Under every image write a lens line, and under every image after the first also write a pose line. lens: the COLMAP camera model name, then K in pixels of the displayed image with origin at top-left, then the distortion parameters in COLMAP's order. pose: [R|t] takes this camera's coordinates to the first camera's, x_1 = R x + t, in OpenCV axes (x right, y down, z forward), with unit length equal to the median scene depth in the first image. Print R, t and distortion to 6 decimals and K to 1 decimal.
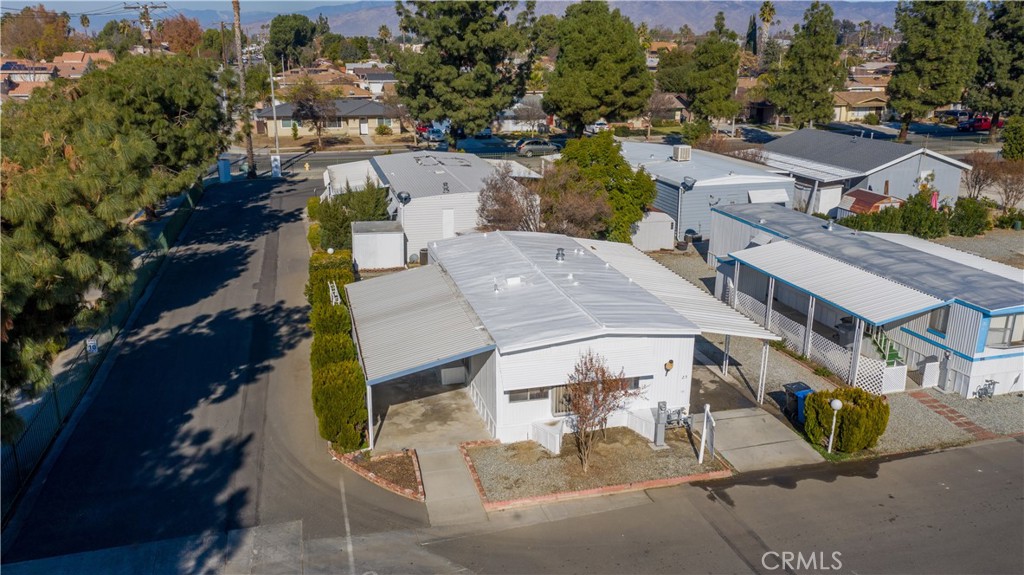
lens RADIAL K [[805.9, 0, 506.6], [0, 805.9, 287.5], [0, 0, 1]] dist [-0.003023, 0.018455]
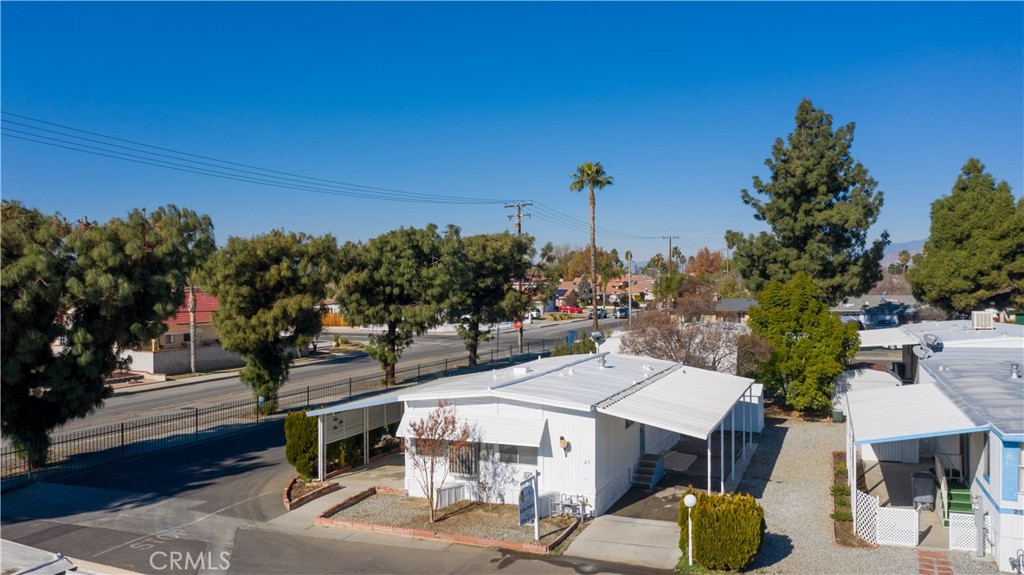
lens RADIAL K [[805.9, 0, 510.8], [0, 805.9, 287.9], [0, 0, 1]] dist [-0.003023, 0.018455]
pose [[0.799681, -0.003870, -0.600412, 0.520406], [-0.164968, 0.960079, -0.225908, 0.104918], [0.577317, 0.279703, 0.767119, 0.134143]]
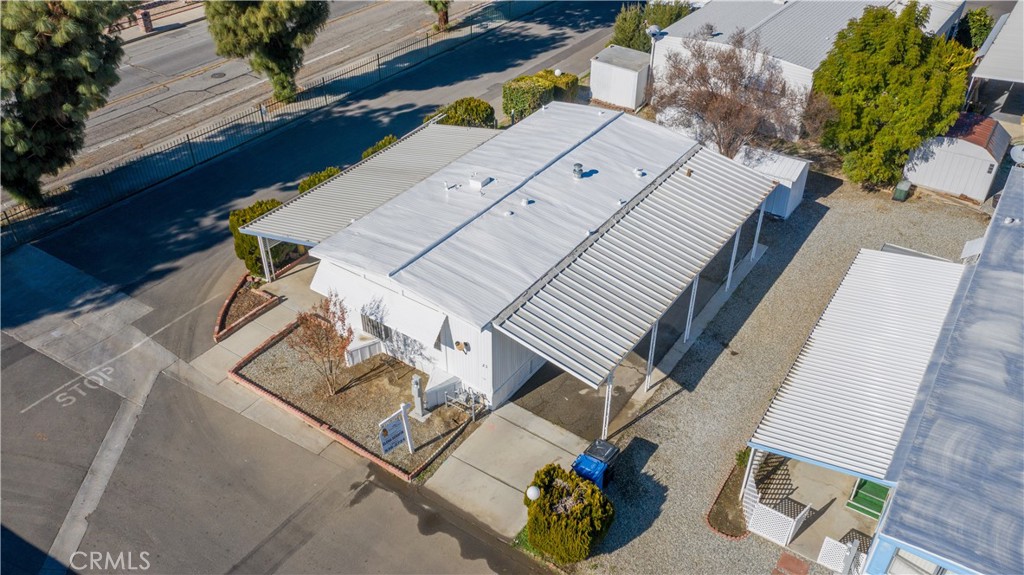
lens RADIAL K [[805.9, 0, 512.3], [0, 805.9, 282.7], [0, 0, 1]] dist [-0.003023, 0.018455]
pose [[0.650675, 0.440393, -0.618609, 0.542352], [-0.215695, 0.888282, 0.405500, -0.240438], [0.728079, -0.130418, 0.672973, 0.330303]]
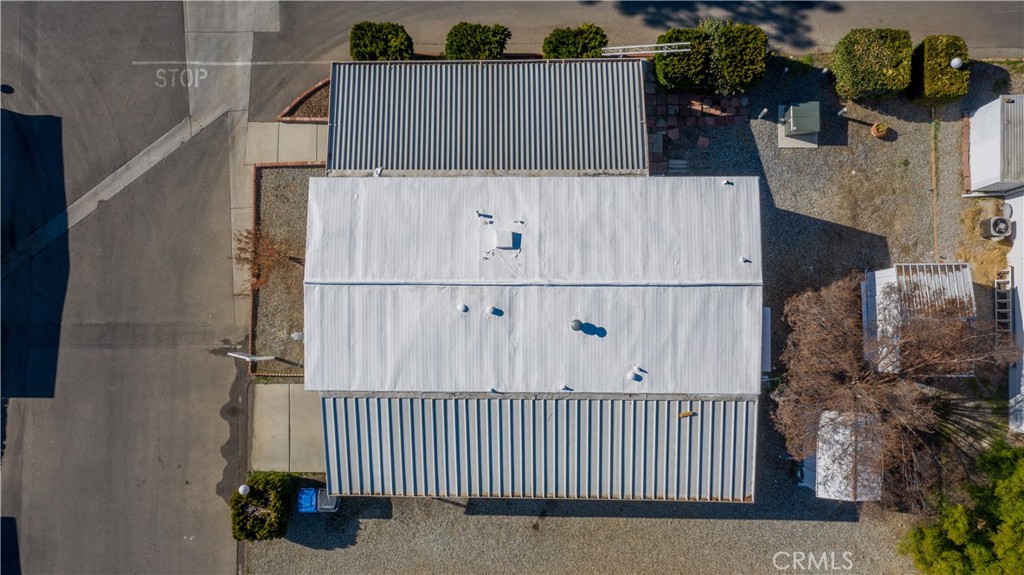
lens RADIAL K [[805.9, 0, 513.6], [0, 805.9, 291.4], [0, 0, 1]] dist [-0.003023, 0.018455]
pose [[-0.255040, 0.965000, -0.061070, 0.089201], [-0.251407, -0.005193, 0.967868, -0.668588], [0.933675, 0.262198, 0.243932, 0.687820]]
